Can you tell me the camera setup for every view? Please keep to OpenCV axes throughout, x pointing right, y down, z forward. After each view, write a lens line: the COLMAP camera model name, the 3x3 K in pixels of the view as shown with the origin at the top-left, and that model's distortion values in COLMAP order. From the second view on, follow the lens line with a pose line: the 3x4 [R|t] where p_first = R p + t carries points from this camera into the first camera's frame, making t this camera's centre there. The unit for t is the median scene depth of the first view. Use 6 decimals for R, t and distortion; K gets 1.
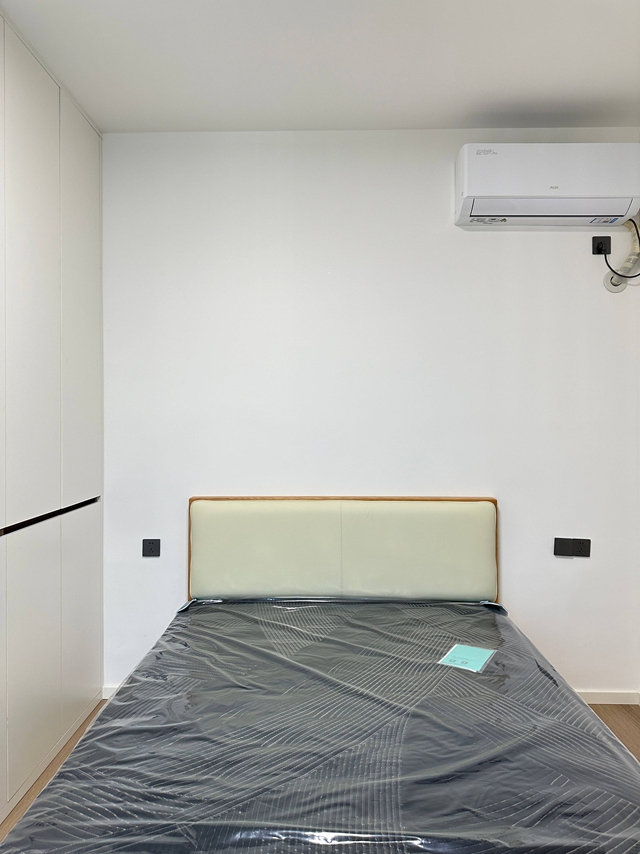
lens RADIAL K [[606.8, 0, 315.8], [0, 606.8, 425.1], [0, 0, 1]] dist [0.052697, -0.056126]
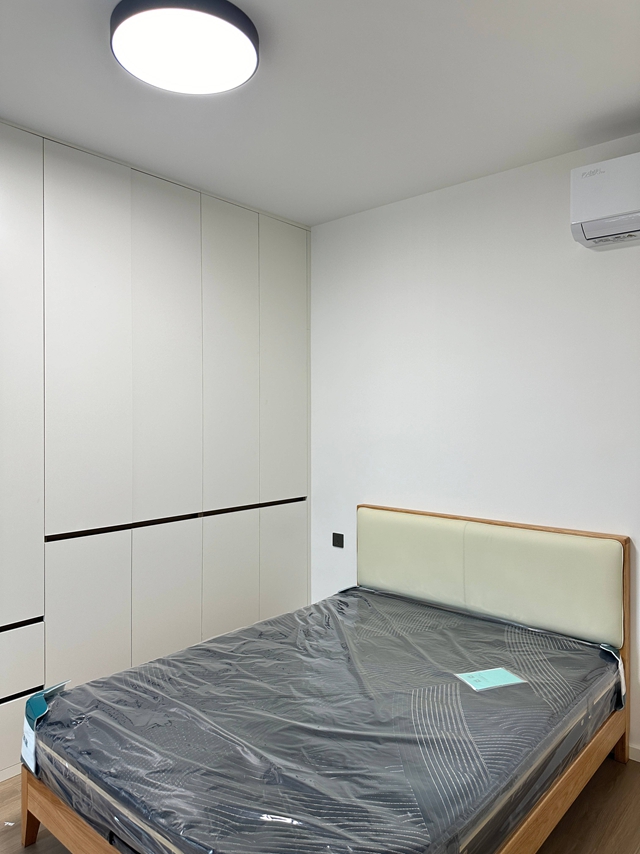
lens RADIAL K [[606.8, 0, 317.5], [0, 606.8, 418.3], [0, 0, 1]] dist [0.052697, -0.056126]
pose [[0.766215, 0.003246, -0.642576, 0.626488], [-0.014651, 0.999816, -0.012419, -0.047205], [0.642417, 0.018930, 0.766122, -0.009518]]
